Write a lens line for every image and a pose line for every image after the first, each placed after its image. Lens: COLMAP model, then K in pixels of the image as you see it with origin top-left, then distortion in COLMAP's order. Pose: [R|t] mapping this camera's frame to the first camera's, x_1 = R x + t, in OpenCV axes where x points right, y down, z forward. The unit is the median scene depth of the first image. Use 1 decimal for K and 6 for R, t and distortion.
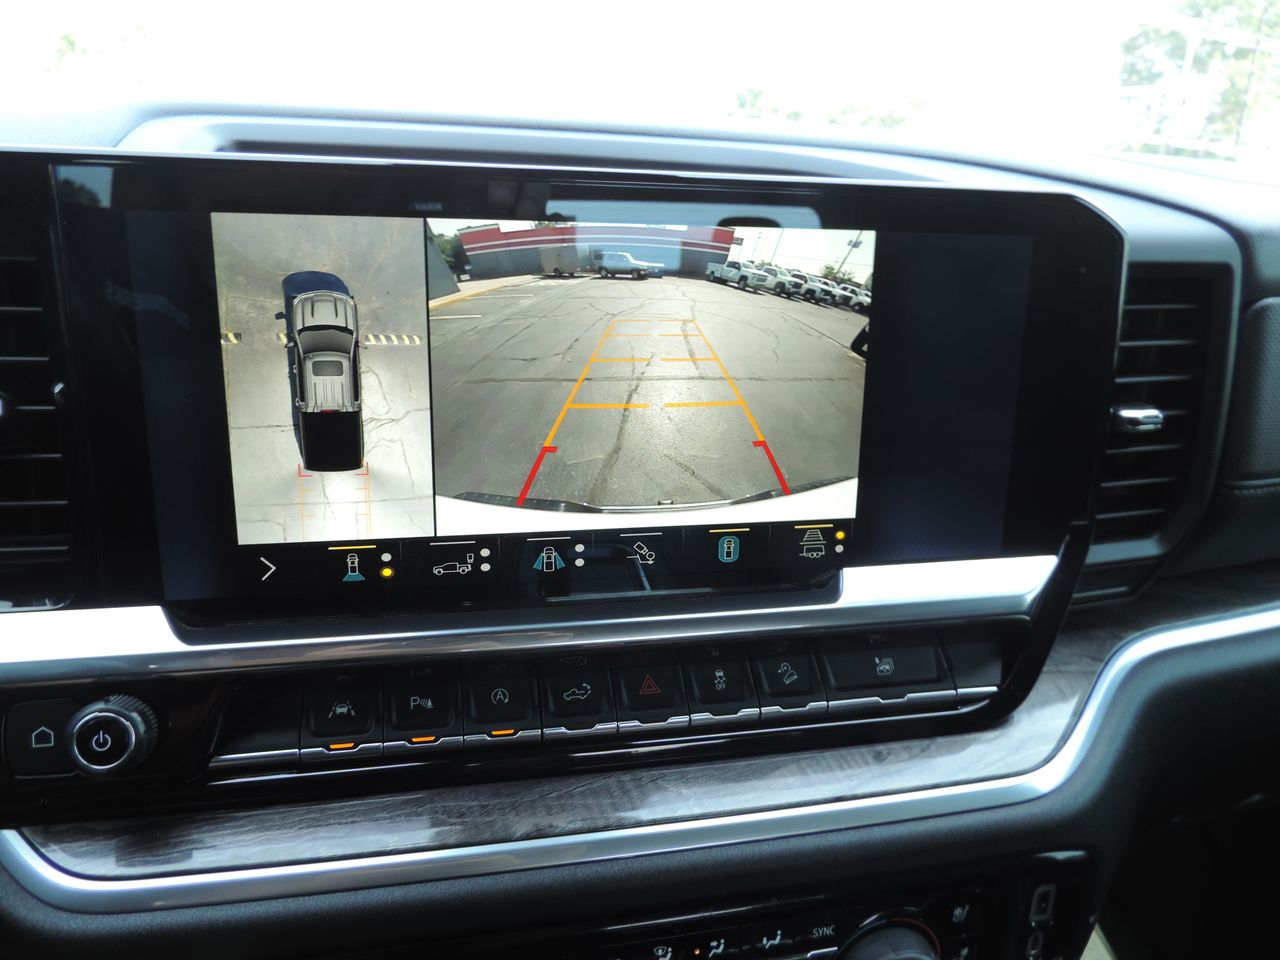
lens RADIAL K [[917.6, 0, 640.0], [0, 917.6, 480.0], [0, 0, 1]] dist [-0.010712, -0.001628]
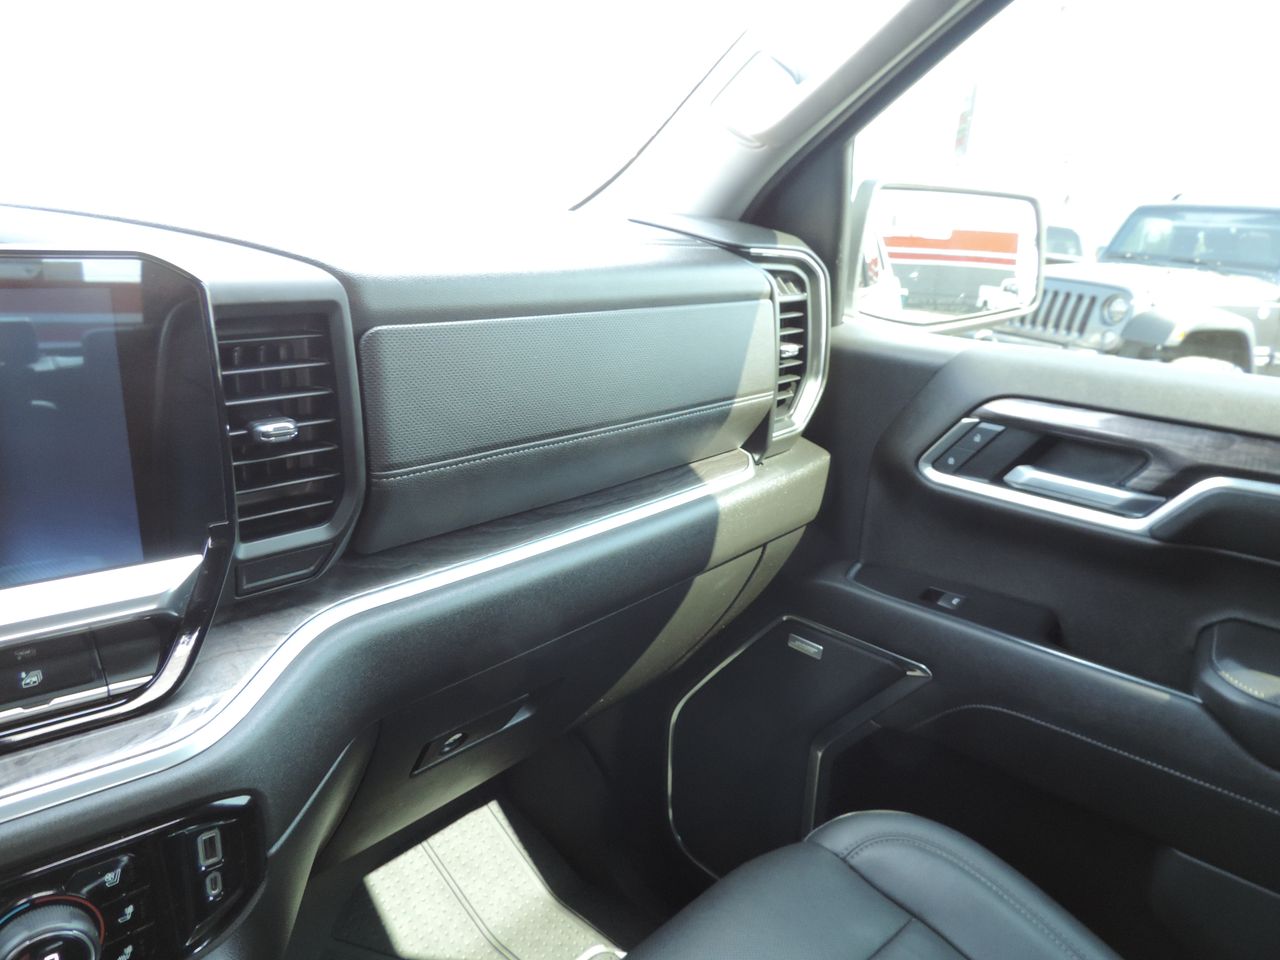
lens RADIAL K [[917.6, 0, 640.0], [0, 917.6, 480.0], [0, 0, 1]] dist [-0.010712, -0.001628]
pose [[0.885498, -0.118951, 0.449159, 0.477177], [0.120882, 0.992365, 0.024496, 0.029089], [-0.448643, 0.032605, 0.893116, -0.336092]]
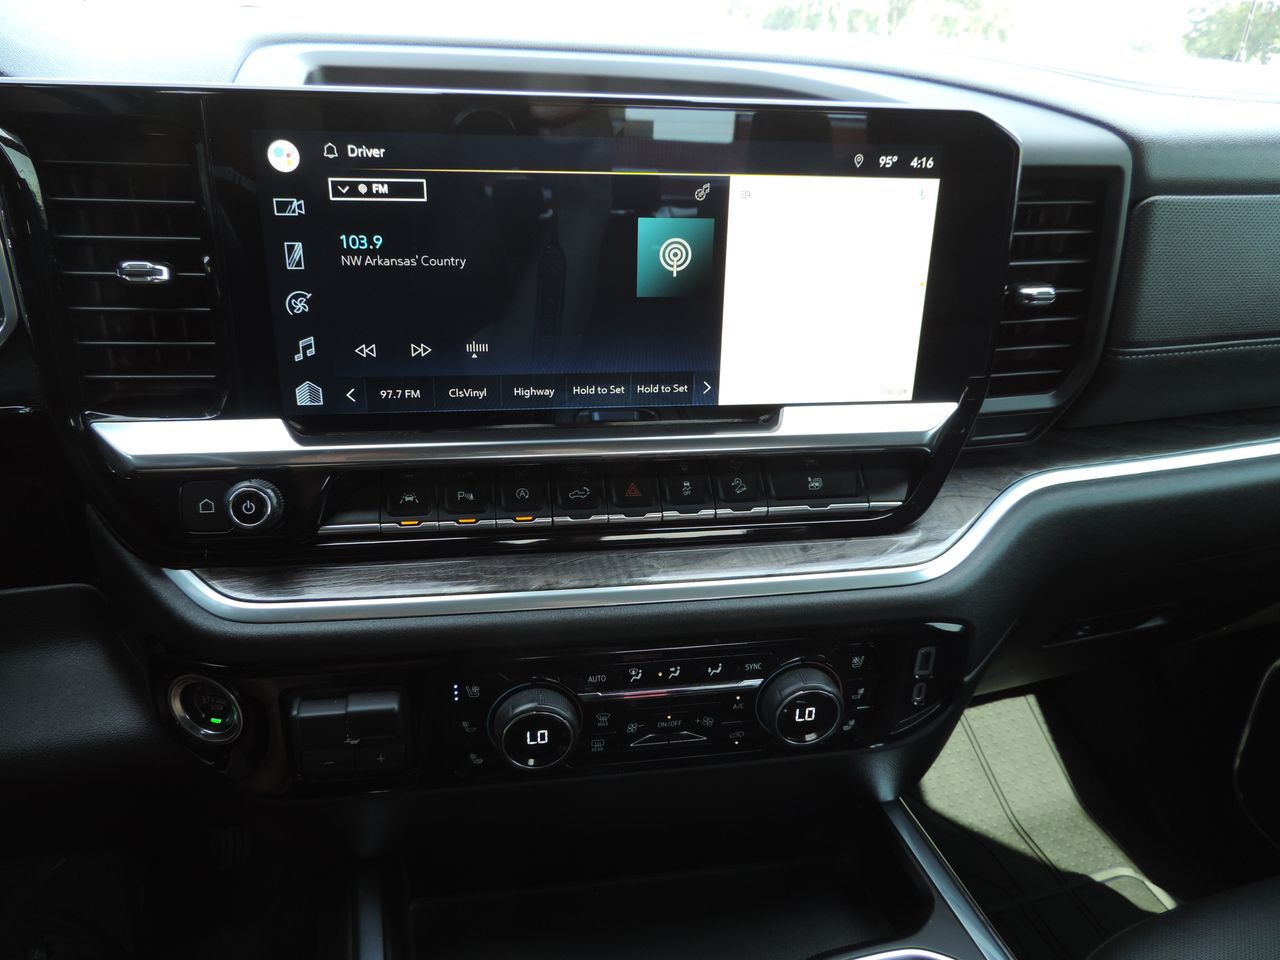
lens RADIAL K [[917.6, 0, 640.0], [0, 917.6, 480.0], [0, 0, 1]] dist [-0.010712, -0.001628]
pose [[0.998382, 0.023816, -0.051639, 0.089397], [-0.016932, 0.991387, 0.129862, 0.033699], [0.054287, -0.128778, 0.990186, -0.332090]]
